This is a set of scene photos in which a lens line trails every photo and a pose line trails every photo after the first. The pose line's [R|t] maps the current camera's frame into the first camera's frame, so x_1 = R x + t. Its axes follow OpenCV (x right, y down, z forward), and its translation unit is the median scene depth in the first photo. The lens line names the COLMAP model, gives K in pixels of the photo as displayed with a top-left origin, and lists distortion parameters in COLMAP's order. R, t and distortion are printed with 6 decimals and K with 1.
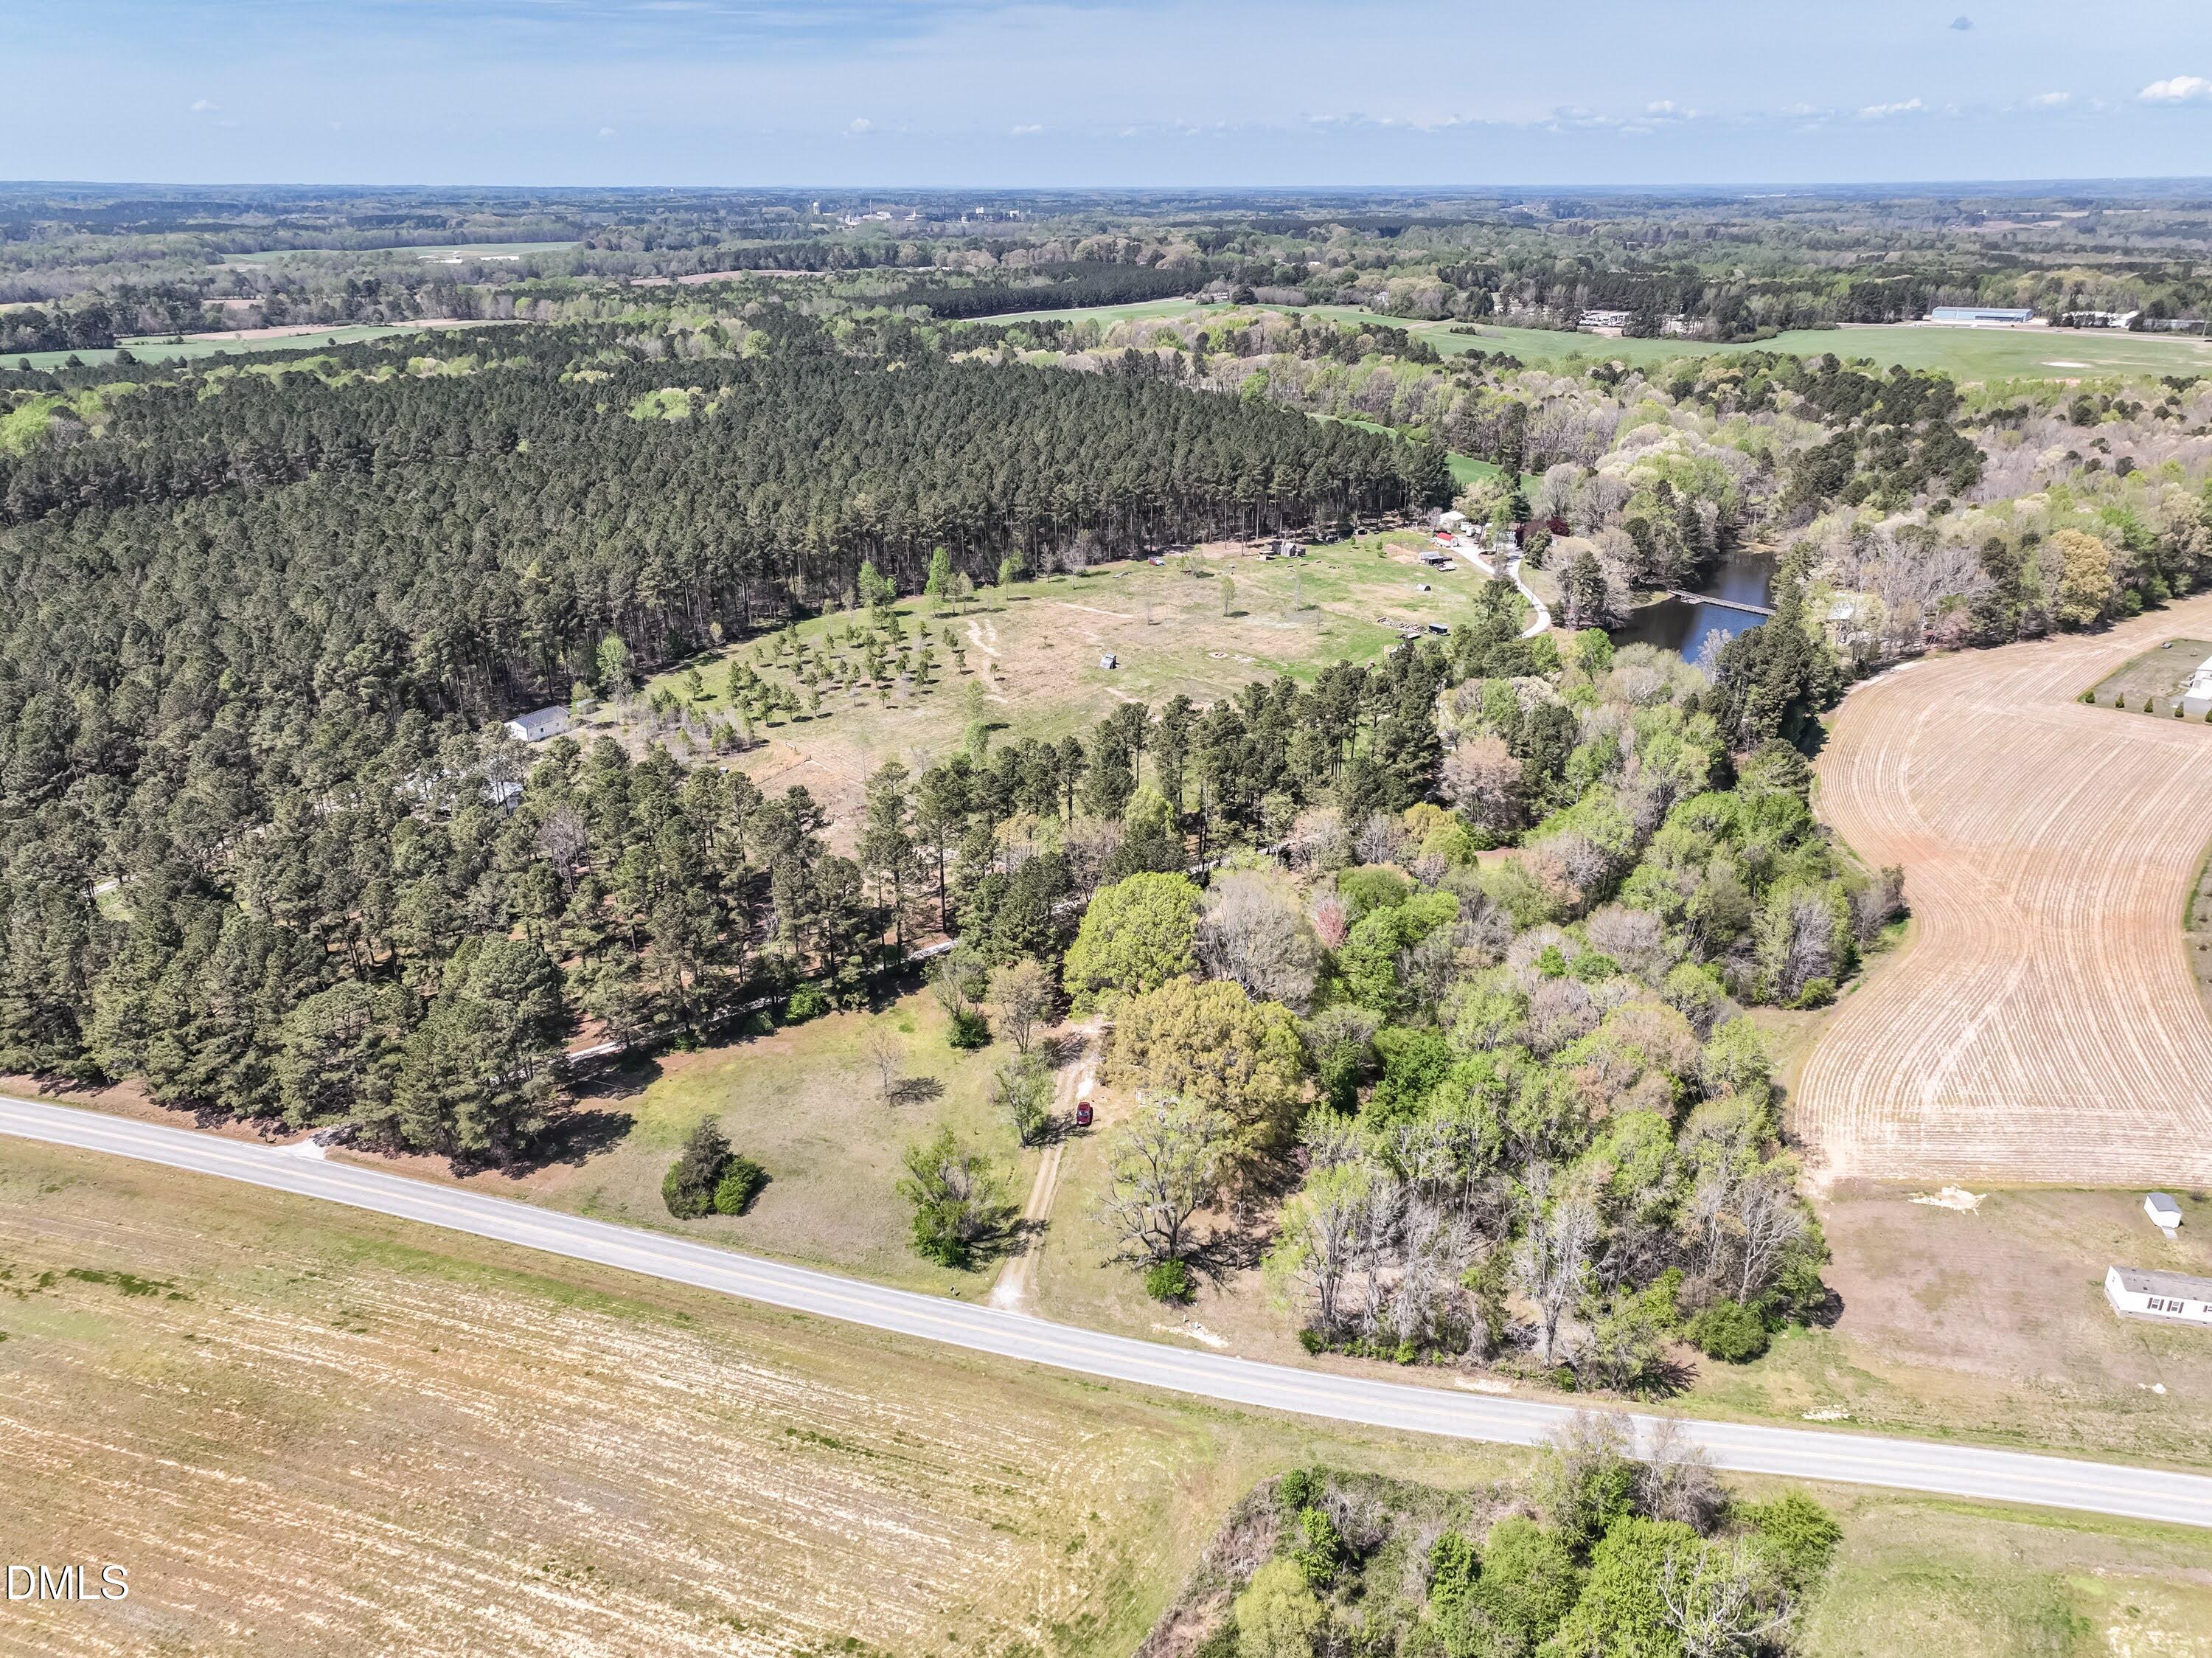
lens RADIAL K [[1546.7, 0, 1109.9], [0, 1546.7, 826.4], [0, 0, 1]] dist [0.006273, 0.018673]
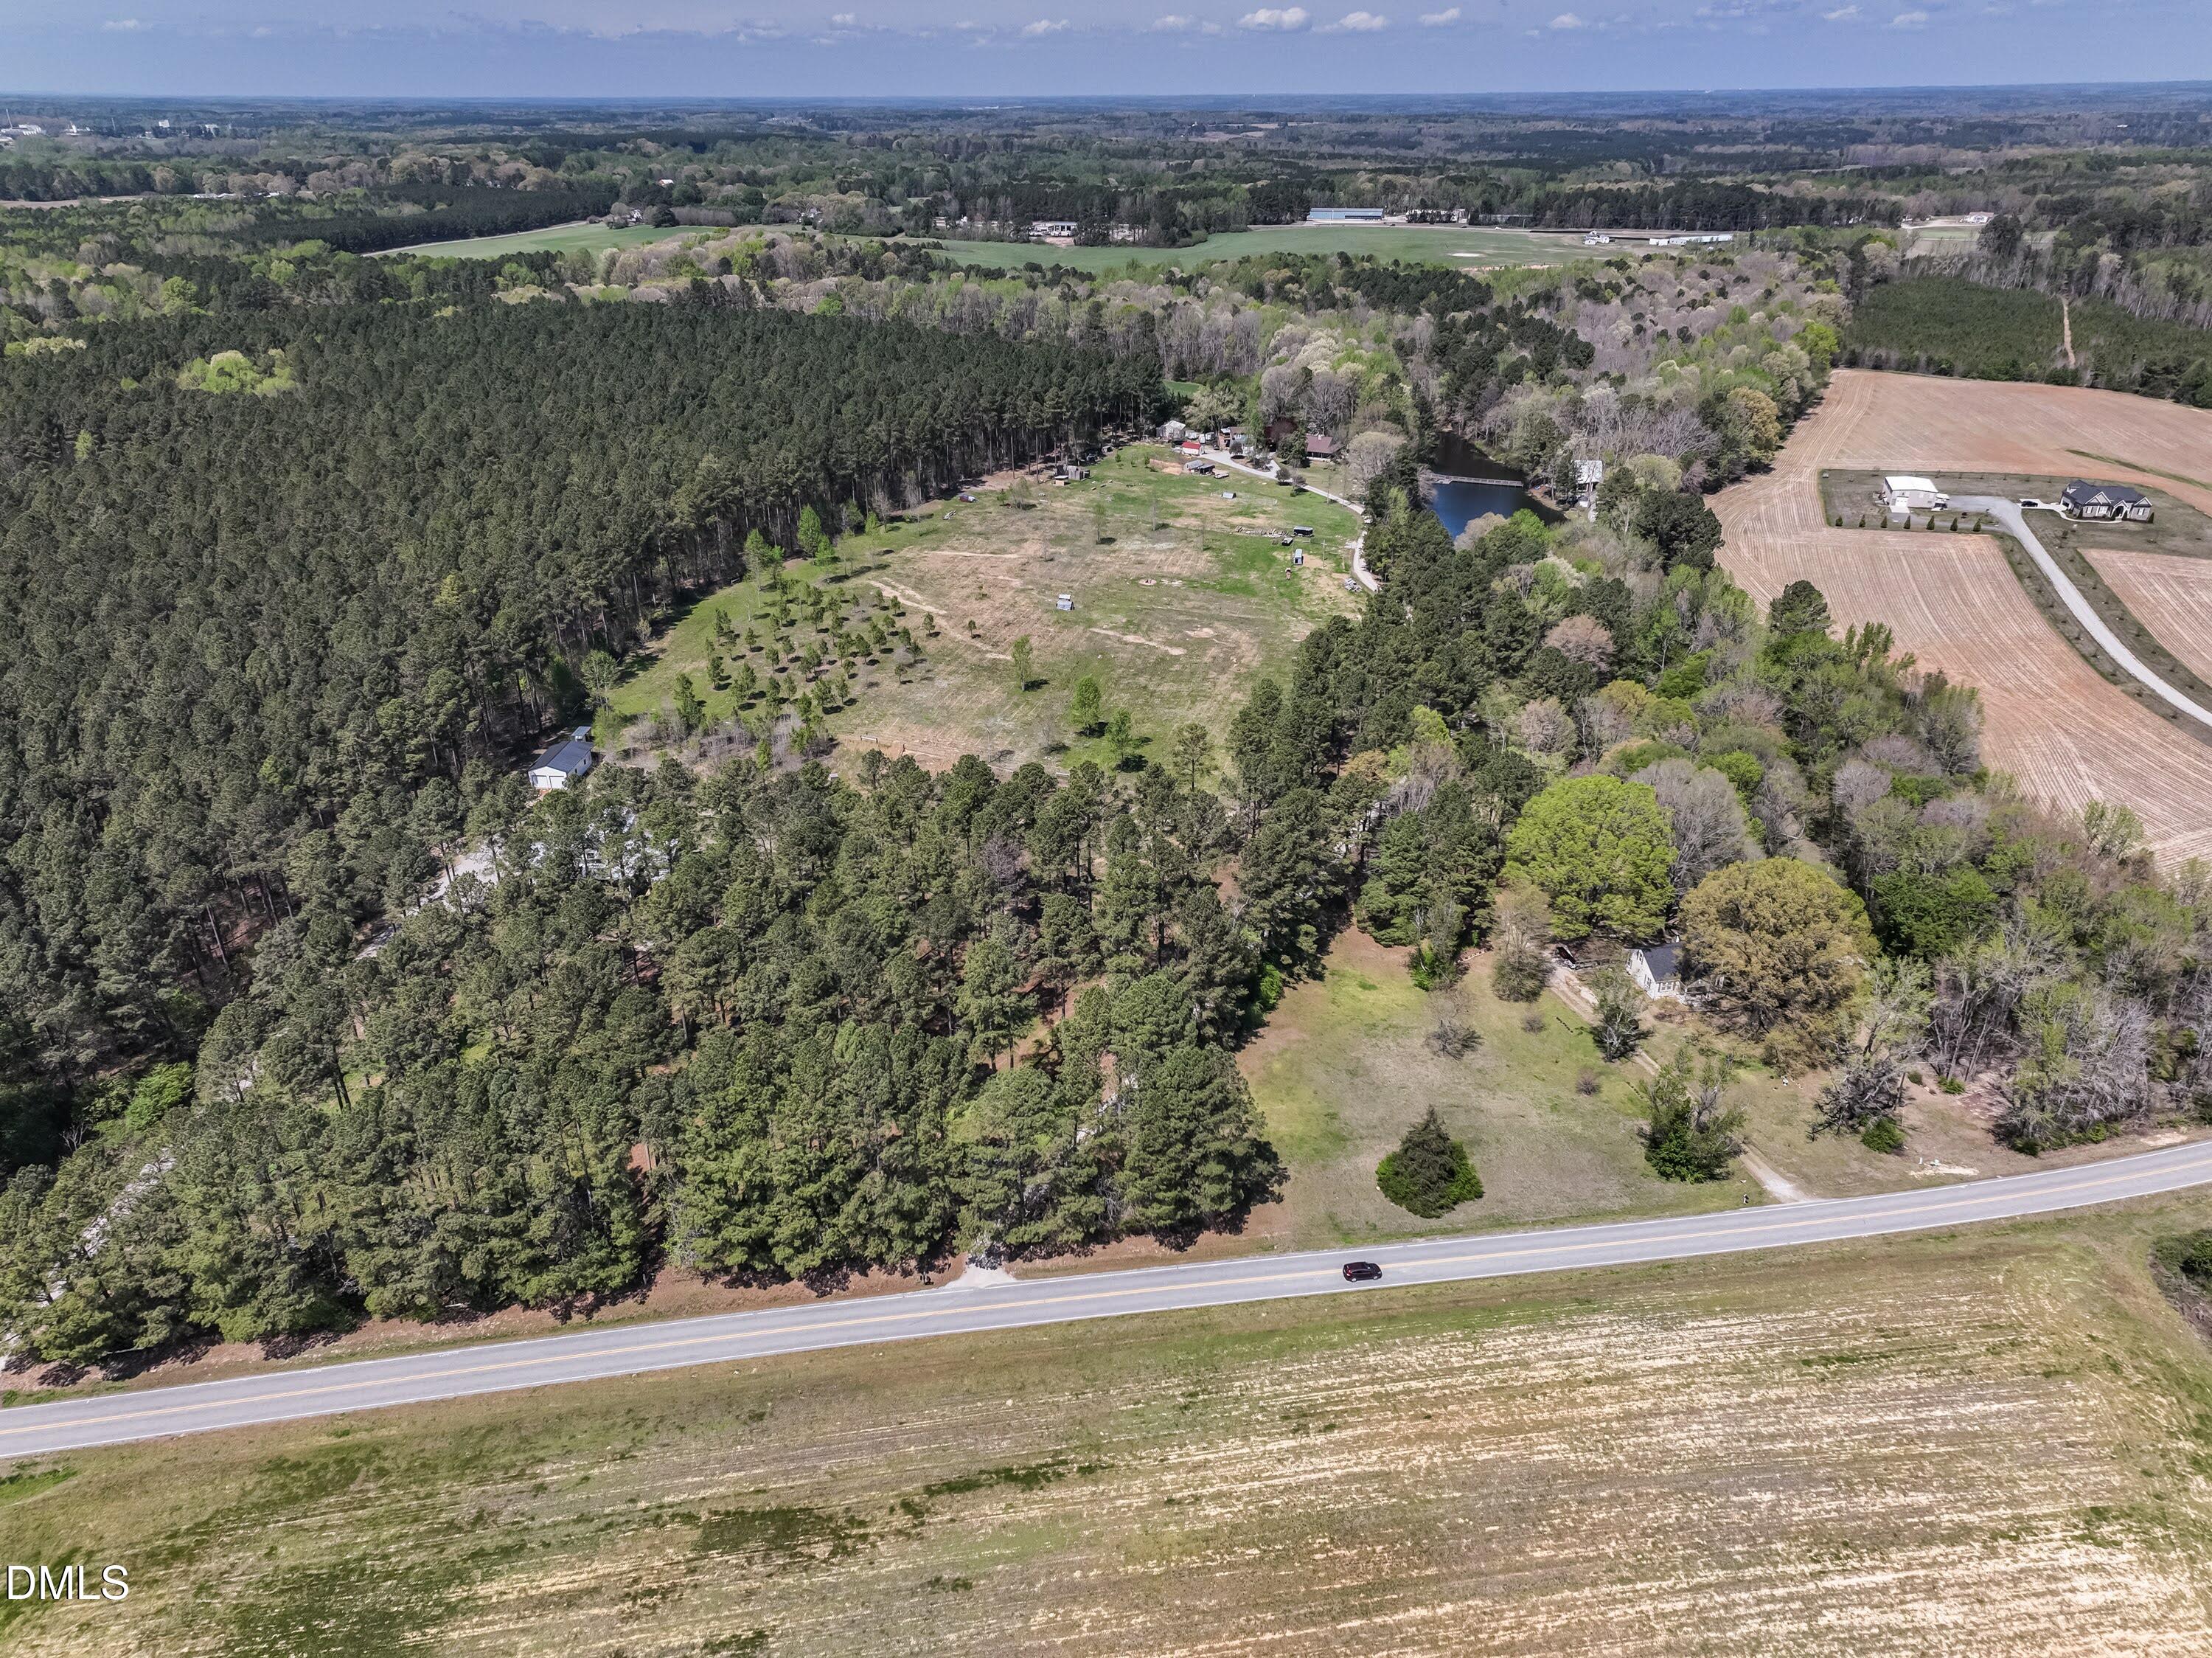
lens RADIAL K [[1546.7, 0, 1109.9], [0, 1546.7, 826.4], [0, 0, 1]] dist [0.006273, 0.018673]
pose [[0.895815, -0.191972, 0.400827, -0.171929], [0.172920, 0.981385, 0.083560, -0.020190], [-0.409407, -0.005543, 0.912335, 0.049550]]
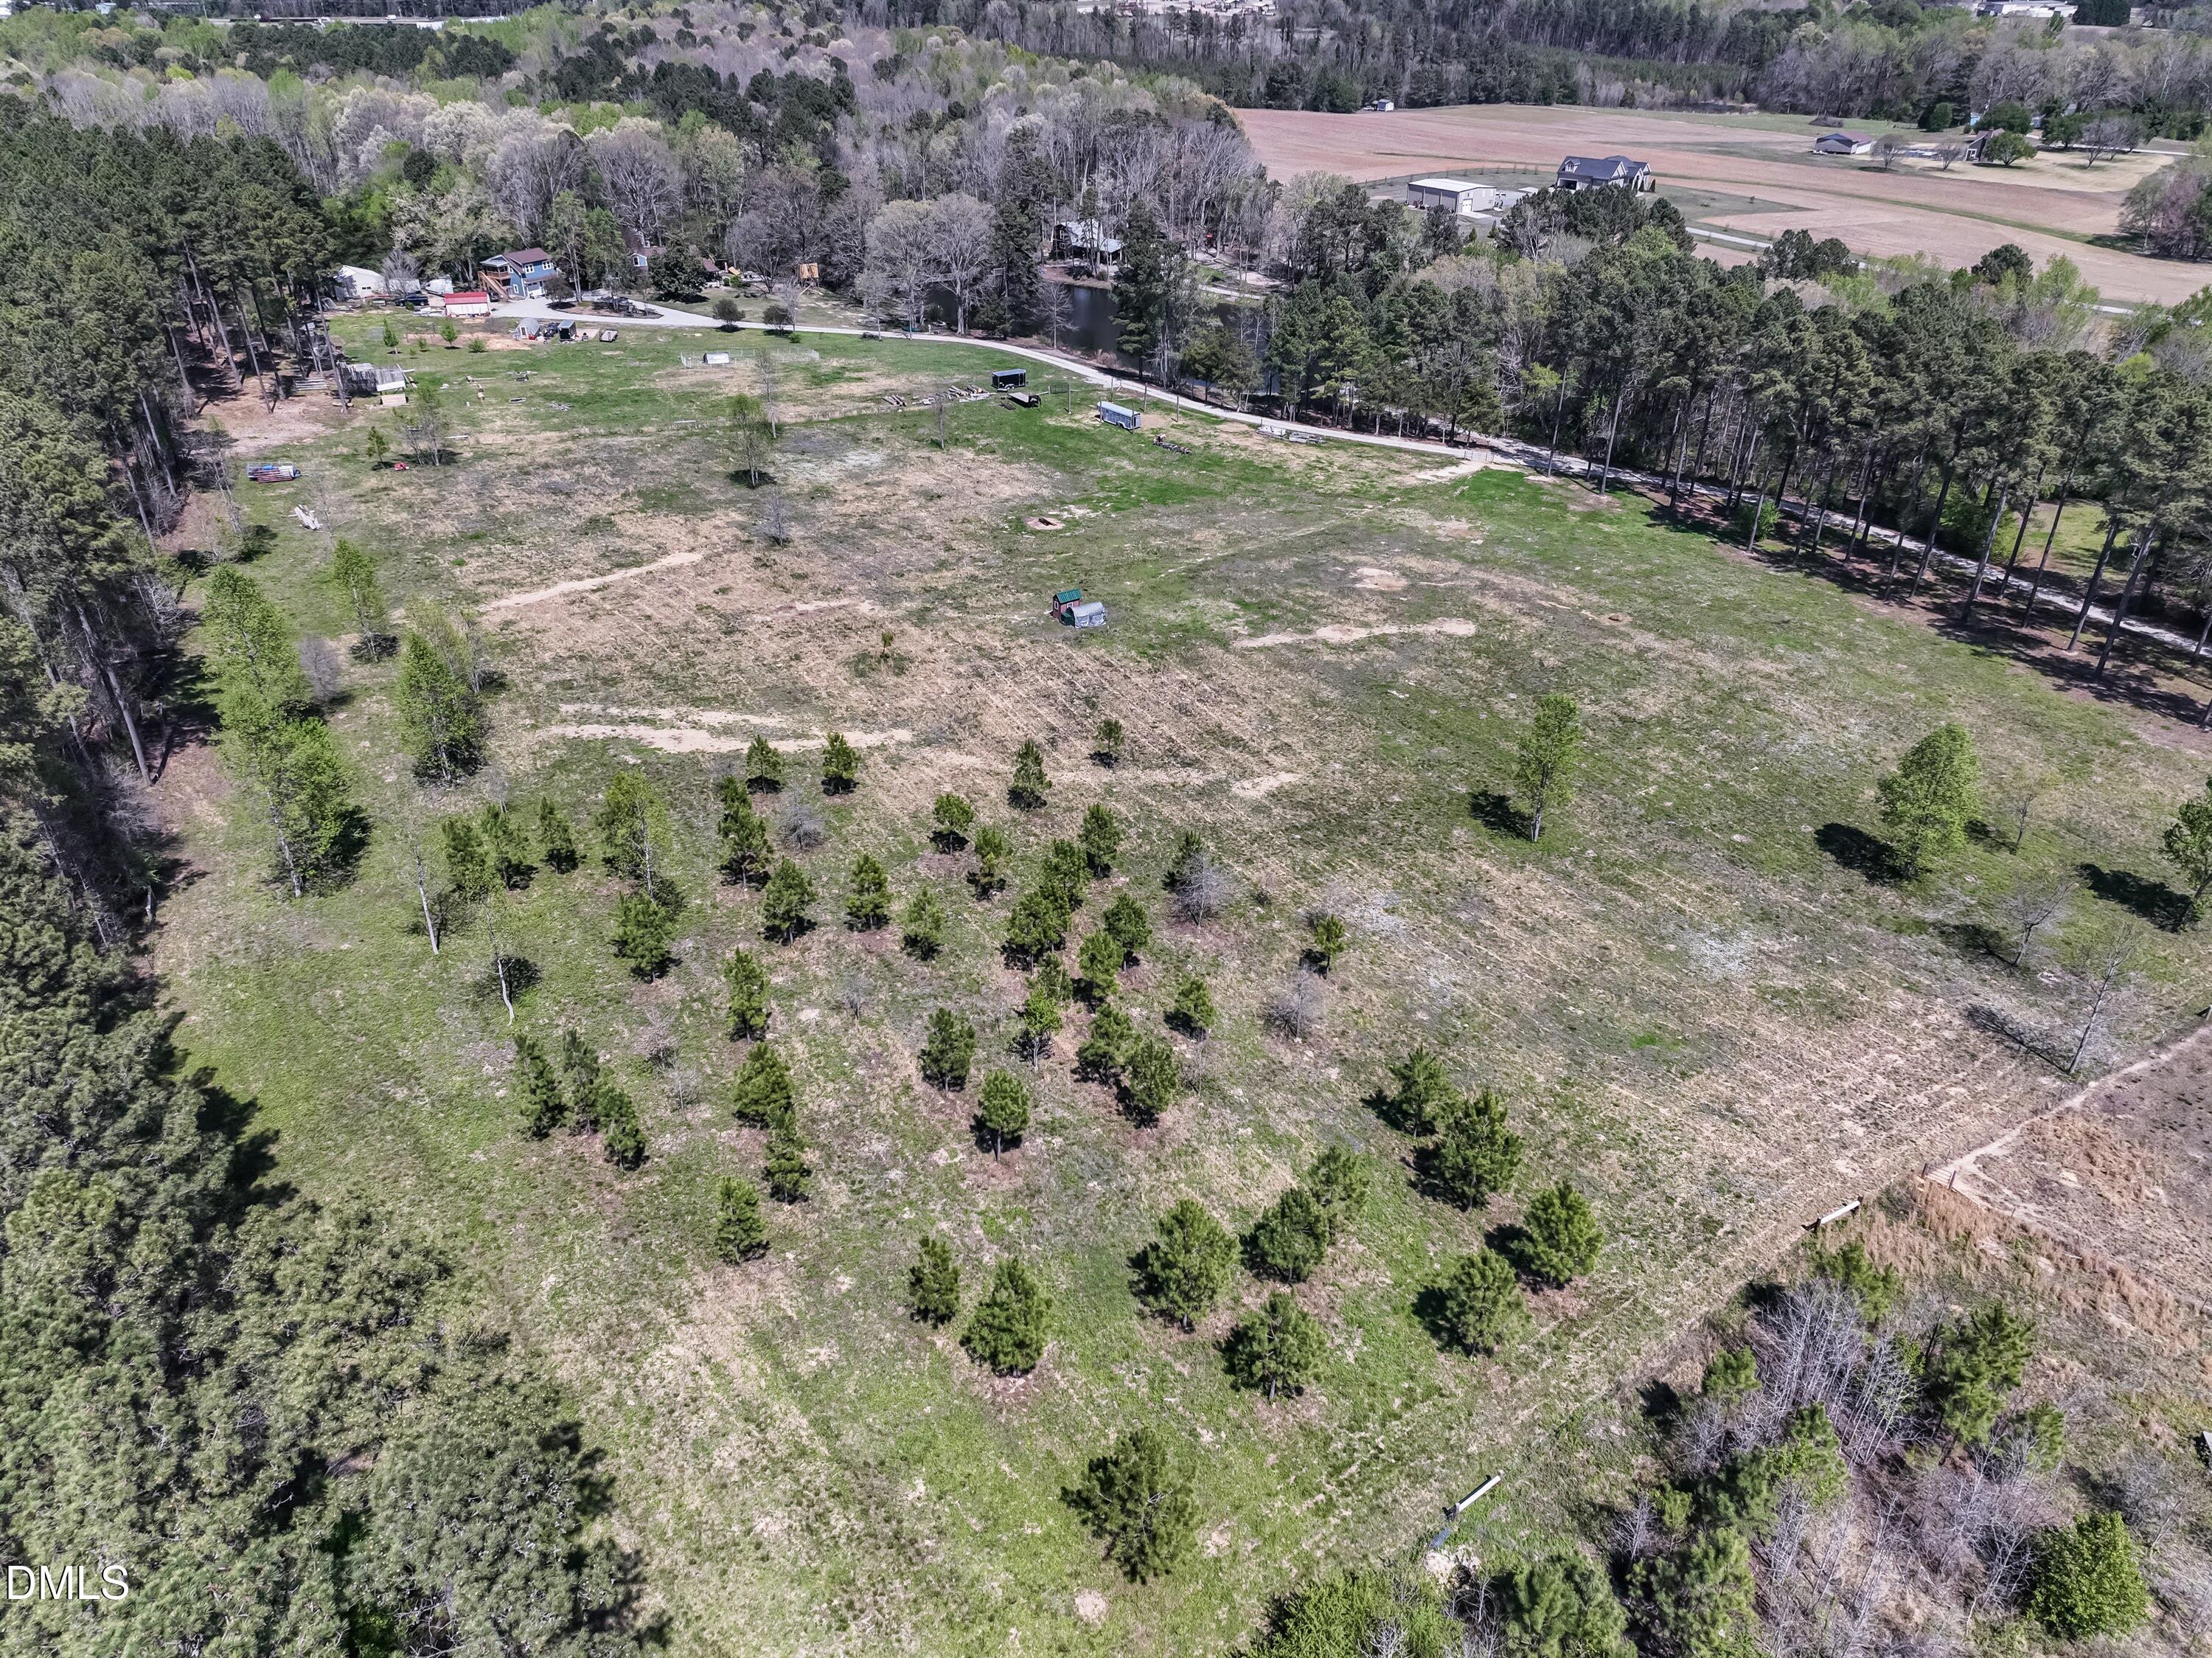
lens RADIAL K [[1546.7, 0, 1109.9], [0, 1546.7, 826.4], [0, 0, 1]] dist [0.006273, 0.018673]
pose [[0.225440, -0.483793, 0.845648, -0.156371], [0.377421, 0.843583, 0.381995, -0.091704], [-0.898181, 0.233049, 0.372771, 0.385206]]
